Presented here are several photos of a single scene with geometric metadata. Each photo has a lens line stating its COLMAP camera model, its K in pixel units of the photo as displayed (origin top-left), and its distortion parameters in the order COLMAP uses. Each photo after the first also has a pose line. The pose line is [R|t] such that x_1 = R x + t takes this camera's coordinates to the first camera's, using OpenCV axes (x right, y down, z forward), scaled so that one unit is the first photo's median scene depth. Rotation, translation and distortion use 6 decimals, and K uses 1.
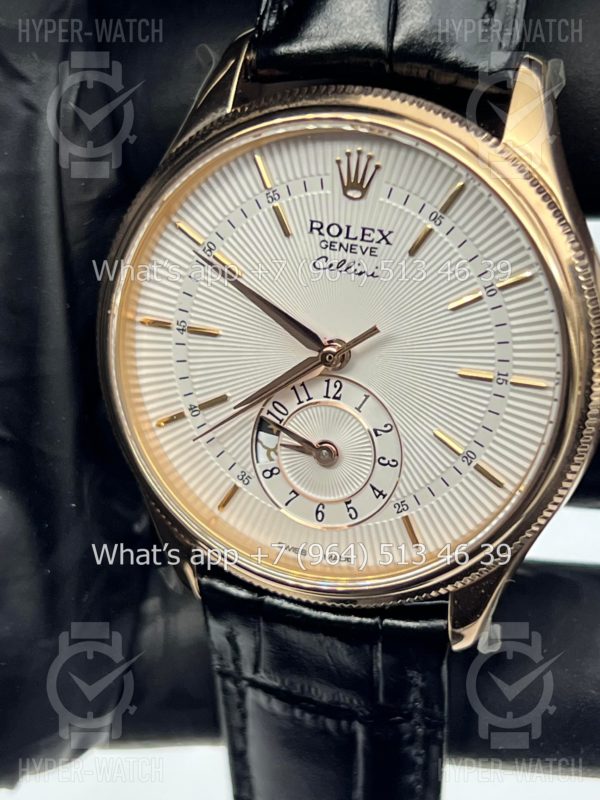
lens RADIAL K [[1920.4, 0, 281.2], [0, 1920.4, 400.6], [0, 0, 1]] dist [0.059336, 0.000000]
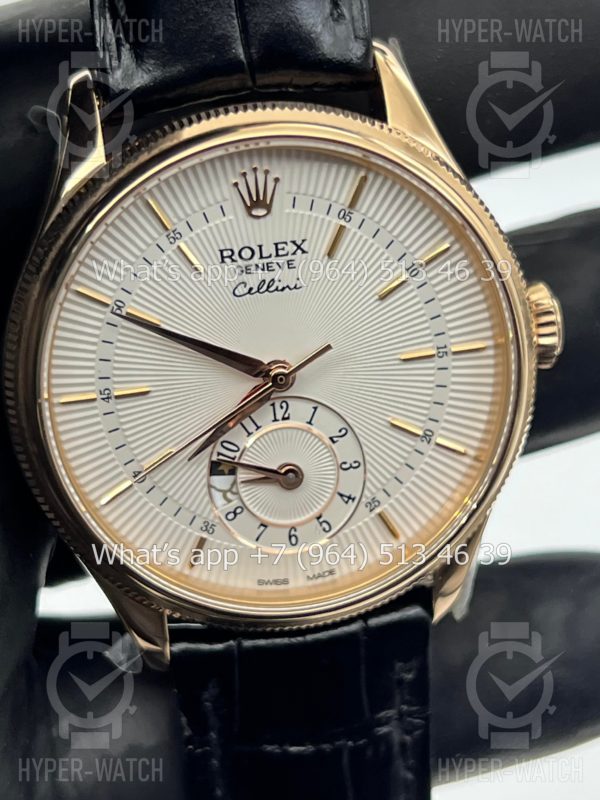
lens RADIAL K [[1920.4, 0, 292.0], [0, 1920.4, 400.8], [0, 0, 1]] dist [0.059336, 0.000000]
pose [[0.865327, -0.279472, 0.416058, -0.378371], [0.283179, 0.957533, 0.054225, -0.063093], [-0.413544, 0.070897, 0.907720, 0.107489]]
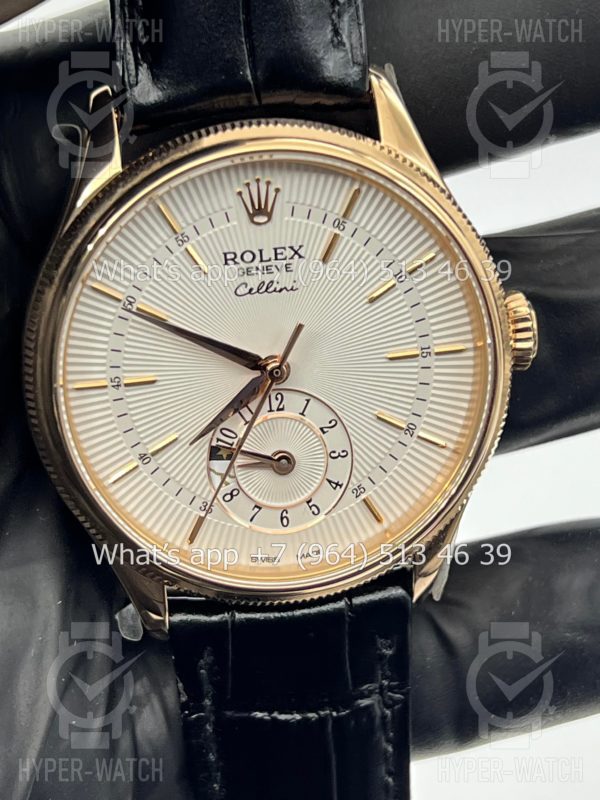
lens RADIAL K [[1920.4, 0, 302.8], [0, 1920.4, 405.2], [0, 0, 1]] dist [0.059336, 0.000000]
pose [[0.876403, -0.249945, 0.411637, -0.404978], [0.257932, 0.965452, 0.037067, -0.040477], [-0.406680, 0.073689, 0.910594, 0.018926]]
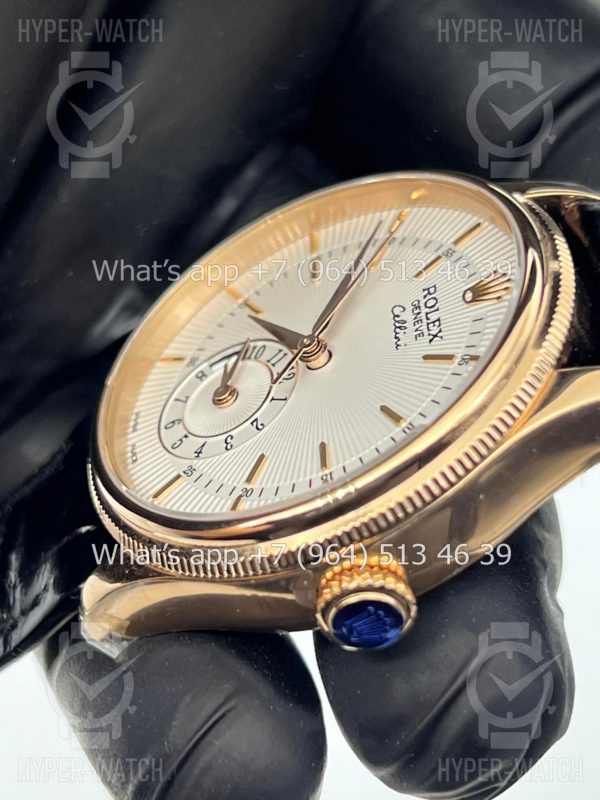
lens RADIAL K [[1920.4, 0, 297.2], [0, 1920.4, 401.2], [0, 0, 1]] dist [0.059336, 0.000000]
pose [[0.257736, 0.781595, -0.568050, 0.601796], [-0.935839, 0.348193, 0.054478, -0.060466], [0.240371, 0.517562, 0.821189, 0.205866]]
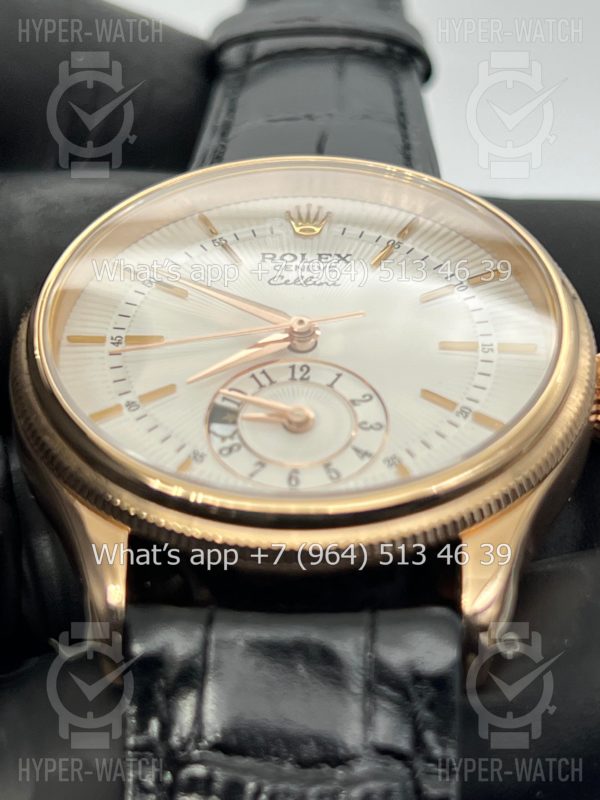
lens RADIAL K [[1920.4, 0, 300.9], [0, 1920.4, 400.1], [0, 0, 1]] dist [0.059336, 0.000000]
pose [[0.950602, 0.171901, 0.258469, -0.202150], [0.122188, 0.558225, -0.820643, 0.738982], [-0.285353, 0.811687, 0.509645, 0.562622]]
